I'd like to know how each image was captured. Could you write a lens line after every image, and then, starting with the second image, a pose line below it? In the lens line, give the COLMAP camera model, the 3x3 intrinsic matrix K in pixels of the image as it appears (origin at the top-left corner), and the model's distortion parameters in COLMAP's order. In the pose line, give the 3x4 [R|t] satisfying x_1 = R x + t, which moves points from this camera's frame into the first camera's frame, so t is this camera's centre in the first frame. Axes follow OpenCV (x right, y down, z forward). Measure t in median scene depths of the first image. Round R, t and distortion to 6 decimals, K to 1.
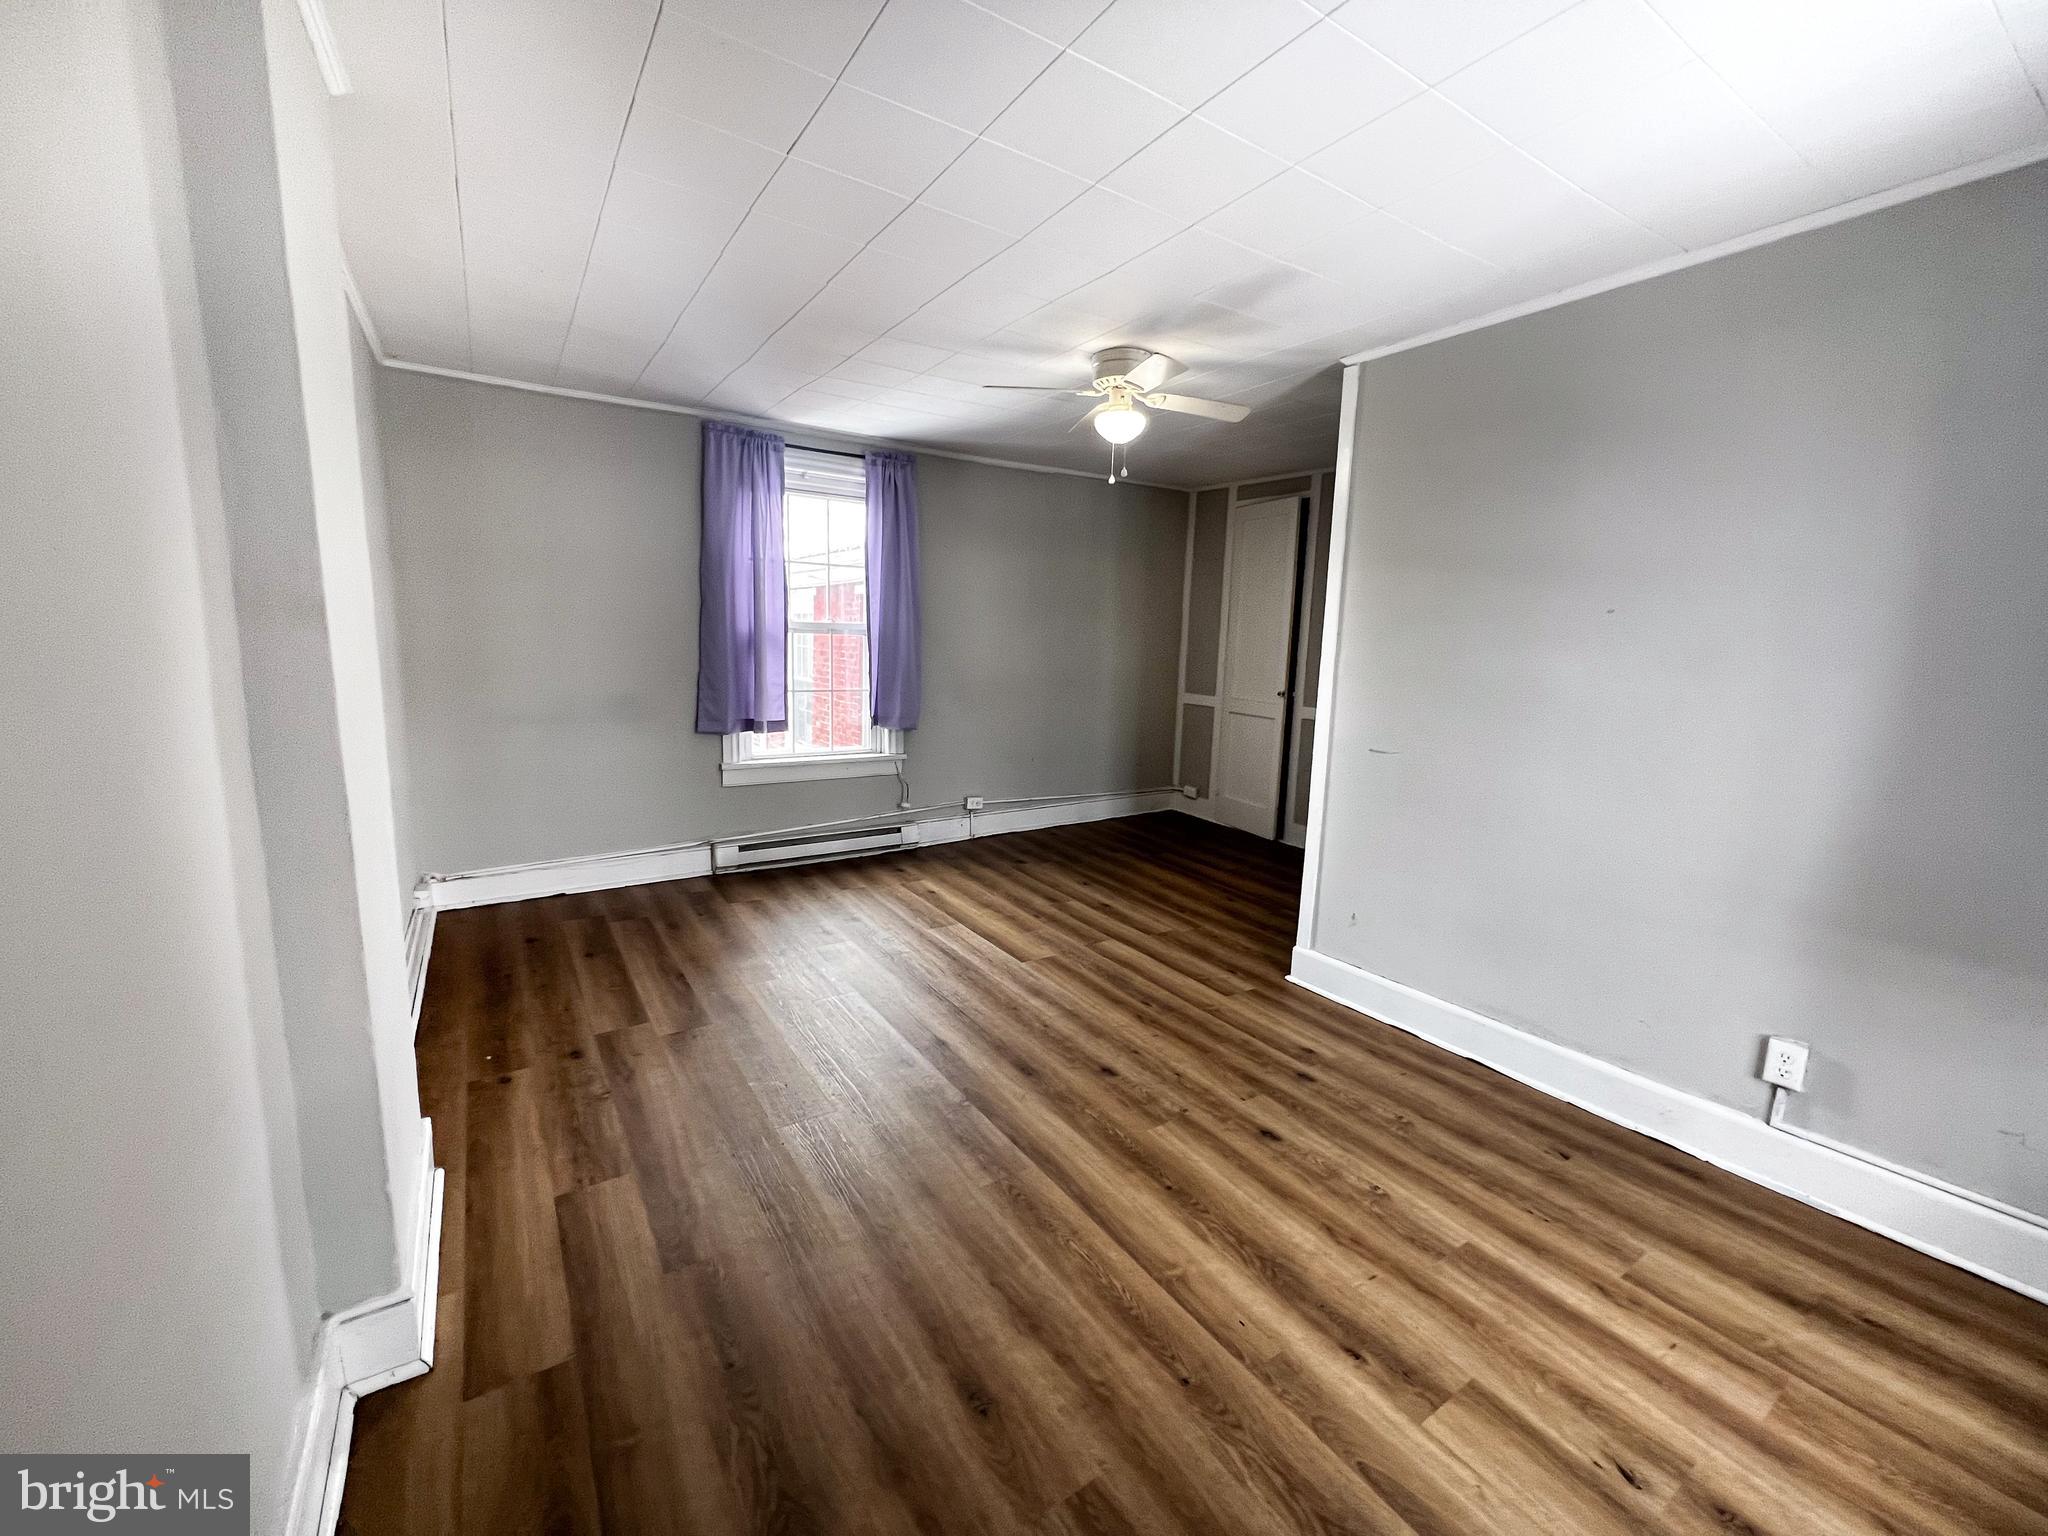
lens RADIAL K [[821.1, 0, 1018.0], [0, 821.1, 767.6], [0, 0, 1]] dist [0.000256, 0.000422]
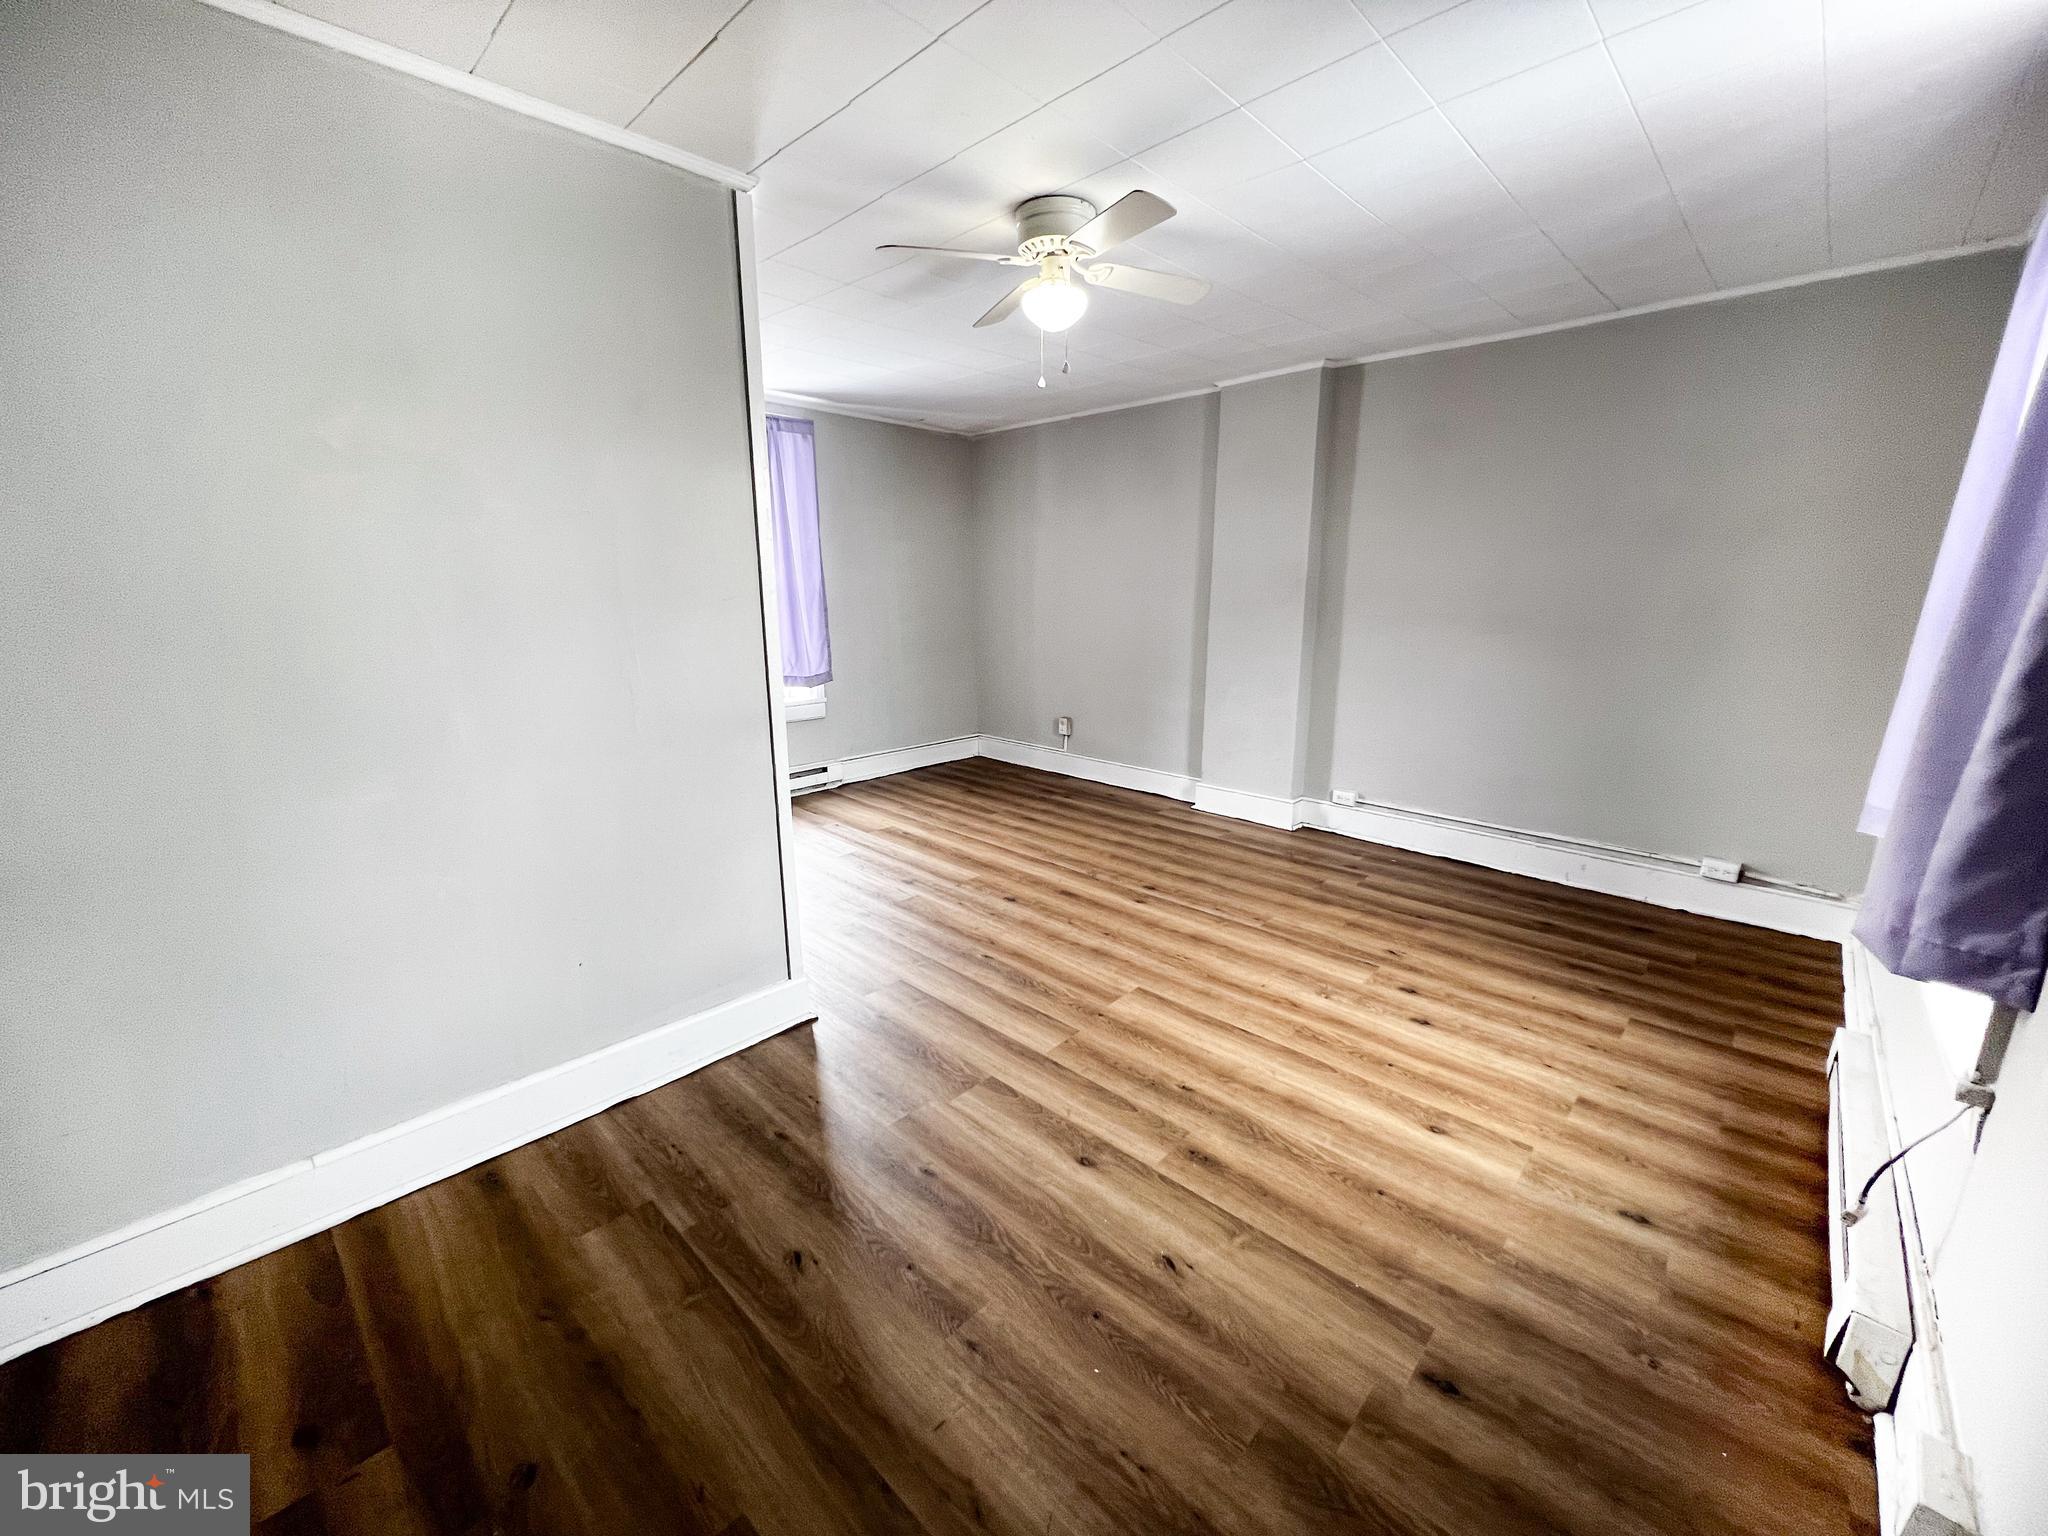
lens RADIAL K [[821.1, 0, 1018.0], [0, 821.1, 767.6], [0, 0, 1]] dist [0.000256, 0.000422]
pose [[-0.975001, 0.022225, -0.221084, 0.292545], [-0.064478, 0.923873, 0.377229, -0.260979], [0.212637, 0.382054, -0.899344, 1.588655]]
